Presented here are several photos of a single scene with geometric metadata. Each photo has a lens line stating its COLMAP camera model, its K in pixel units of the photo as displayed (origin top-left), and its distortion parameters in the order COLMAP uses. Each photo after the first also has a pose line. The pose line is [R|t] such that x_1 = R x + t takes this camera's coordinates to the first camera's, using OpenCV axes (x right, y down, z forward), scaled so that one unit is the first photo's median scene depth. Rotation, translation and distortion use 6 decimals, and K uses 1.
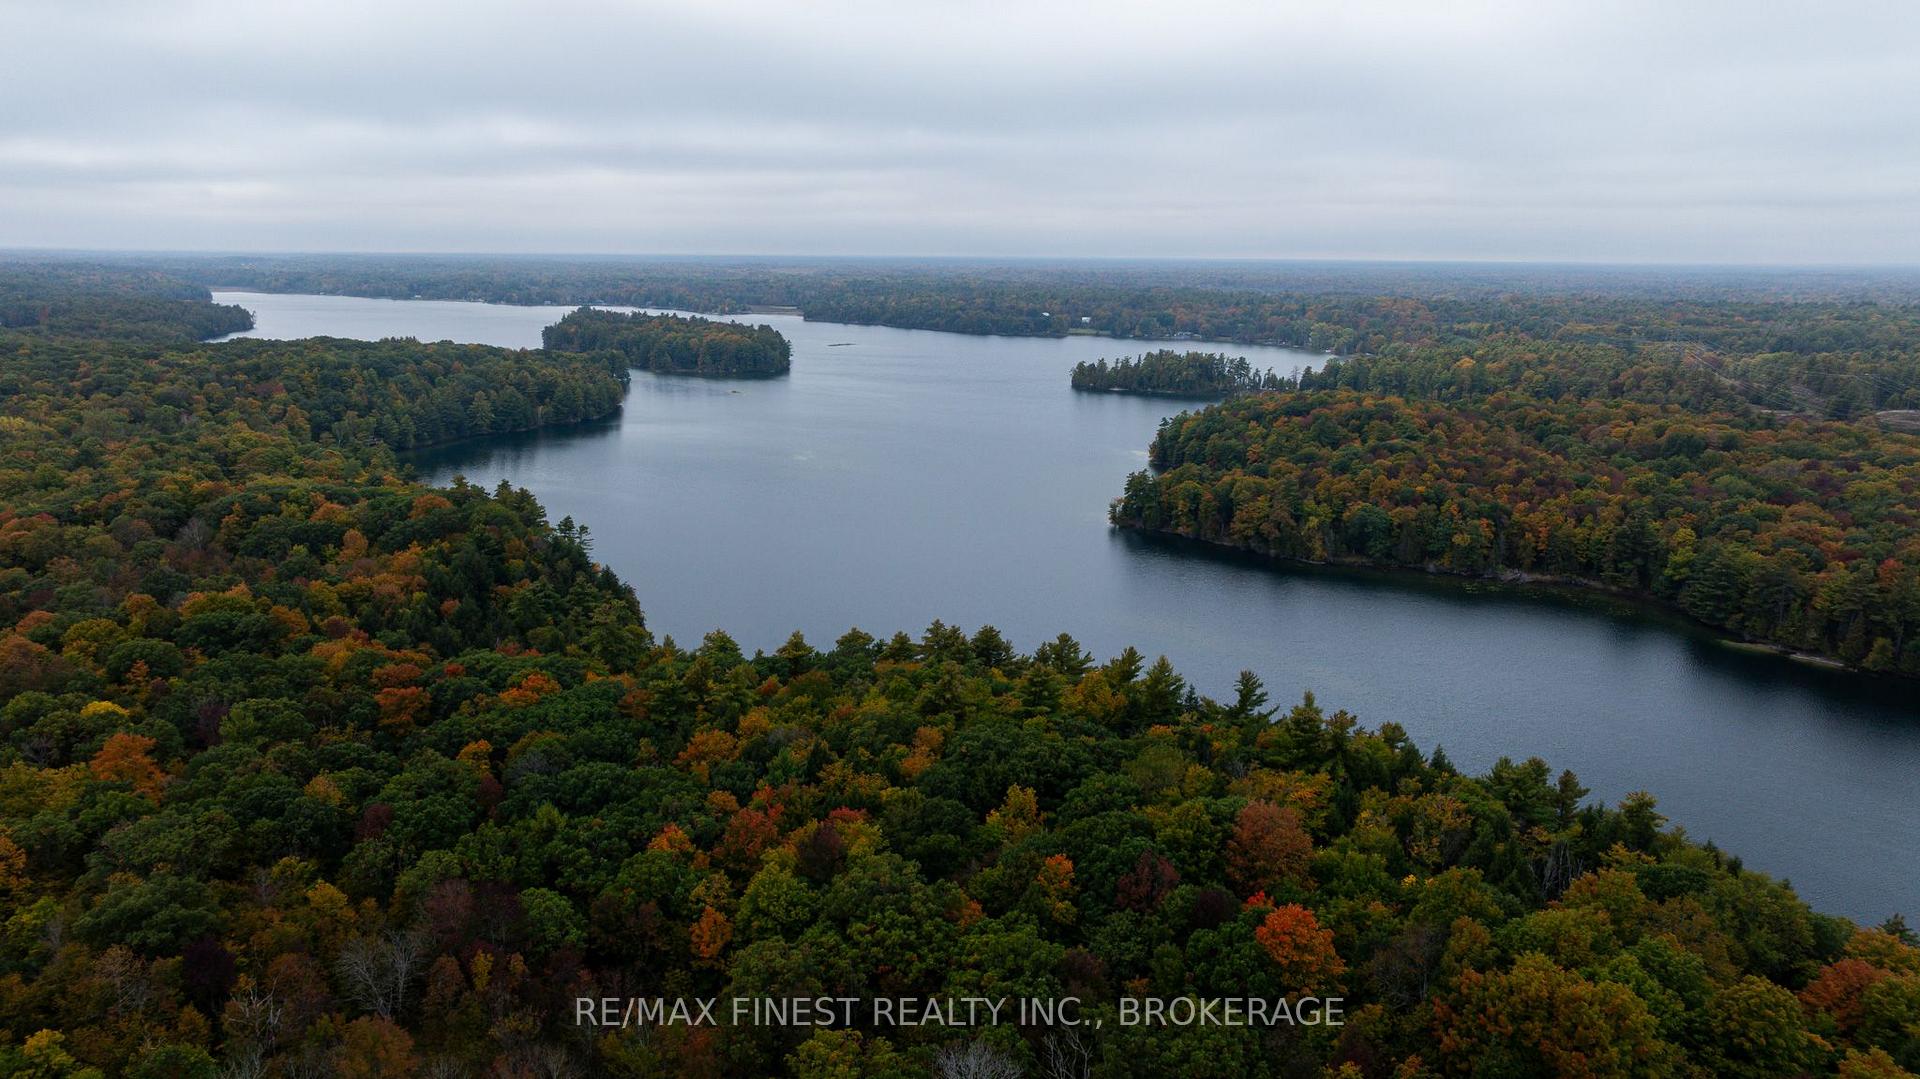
lens RADIAL K [[1341.9, 0, 964.0], [0, 1341.9, 537.5], [0, 0, 1]] dist [-0.031809, 0.058474]
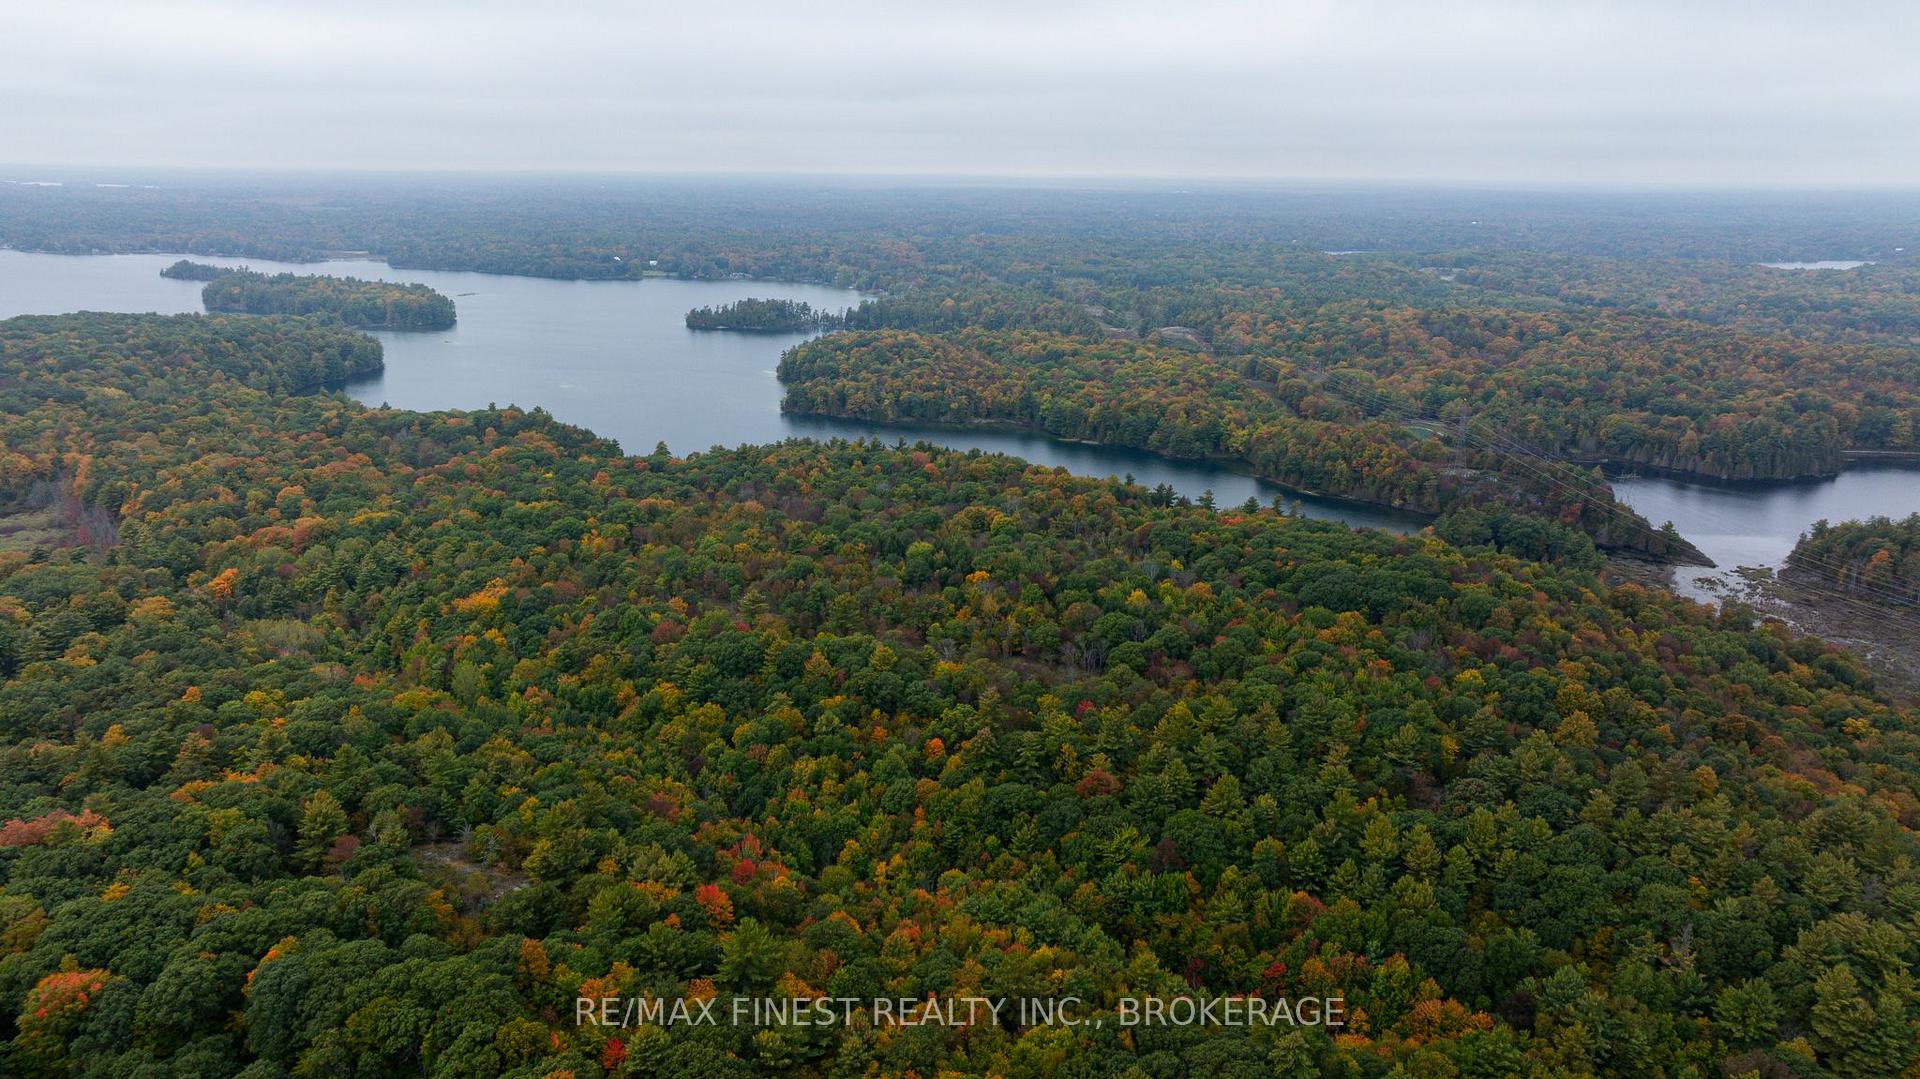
lens RADIAL K [[1341.9, 0, 961.7], [0, 1341.9, 541.4], [0, 0, 1]] dist [-0.031809, 0.058474]
pose [[0.932535, -0.095838, 0.348130, -0.249094], [0.071874, 0.994108, 0.081143, 0.028313], [-0.353855, -0.050647, 0.933928, -0.658892]]
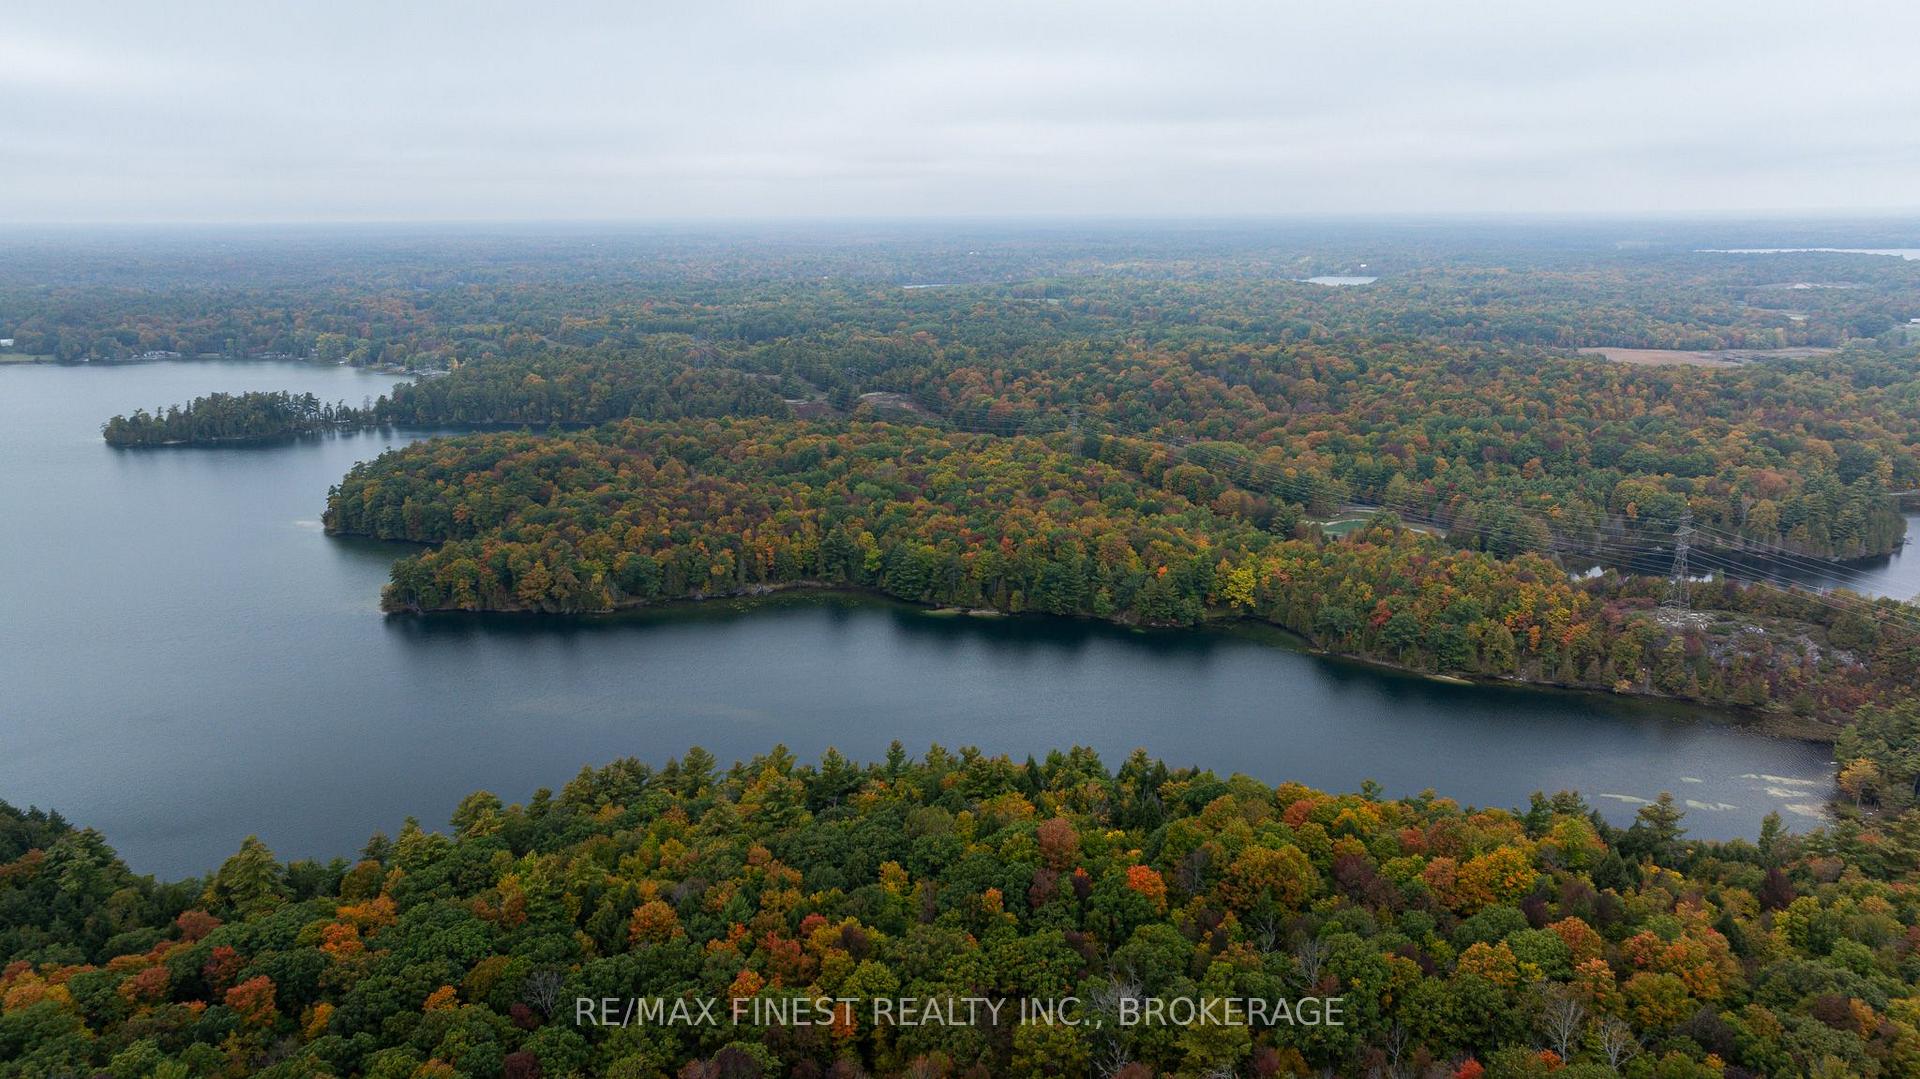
lens RADIAL K [[1341.9, 0, 958.6], [0, 1341.9, 531.1], [0, 0, 1]] dist [-0.031809, 0.058474]
pose [[0.711738, -0.178572, 0.679368, -0.199957], [0.159980, 0.982939, 0.090763, -0.071414], [-0.683985, 0.044086, 0.728163, -0.042721]]
